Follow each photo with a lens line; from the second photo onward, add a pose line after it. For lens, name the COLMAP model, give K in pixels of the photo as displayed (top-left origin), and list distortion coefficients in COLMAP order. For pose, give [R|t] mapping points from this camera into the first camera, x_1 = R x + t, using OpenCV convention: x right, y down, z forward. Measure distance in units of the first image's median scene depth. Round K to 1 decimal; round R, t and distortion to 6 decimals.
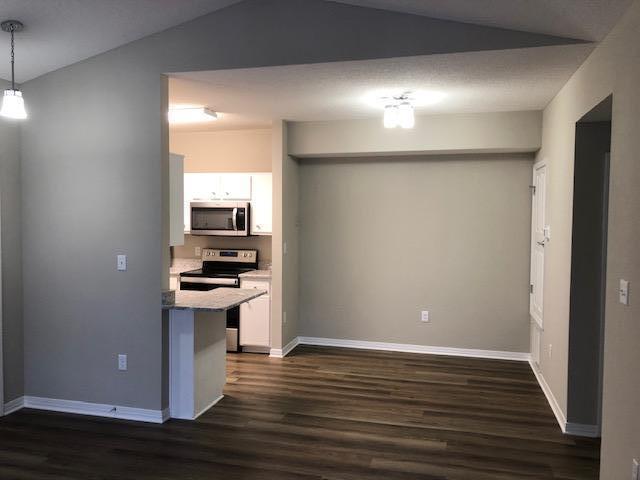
lens RADIAL K [[530.7, 0, 320.1], [0, 530.7, 235.6], [0, 0, 1]] dist [-0.005922, 0.030385]
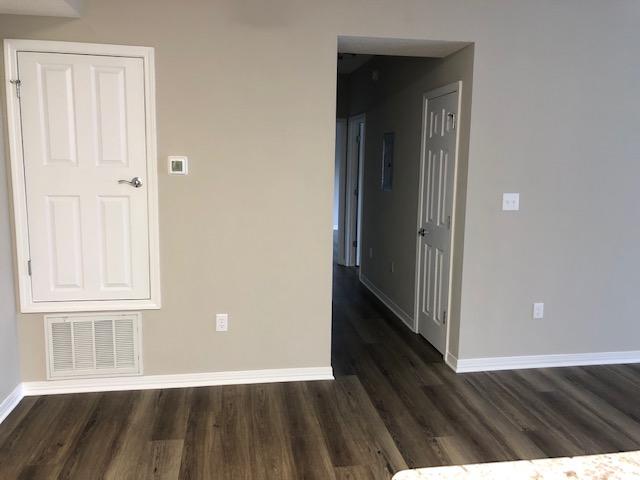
lens RADIAL K [[530.7, 0, 319.8], [0, 530.7, 238.9], [0, 0, 1]] dist [-0.005922, 0.030385]
pose [[-0.407795, -0.149032, 0.900829, -0.324019], [0.023332, 0.984567, 0.173447, -0.027401], [-0.912775, 0.091749, -0.398024, 1.359606]]
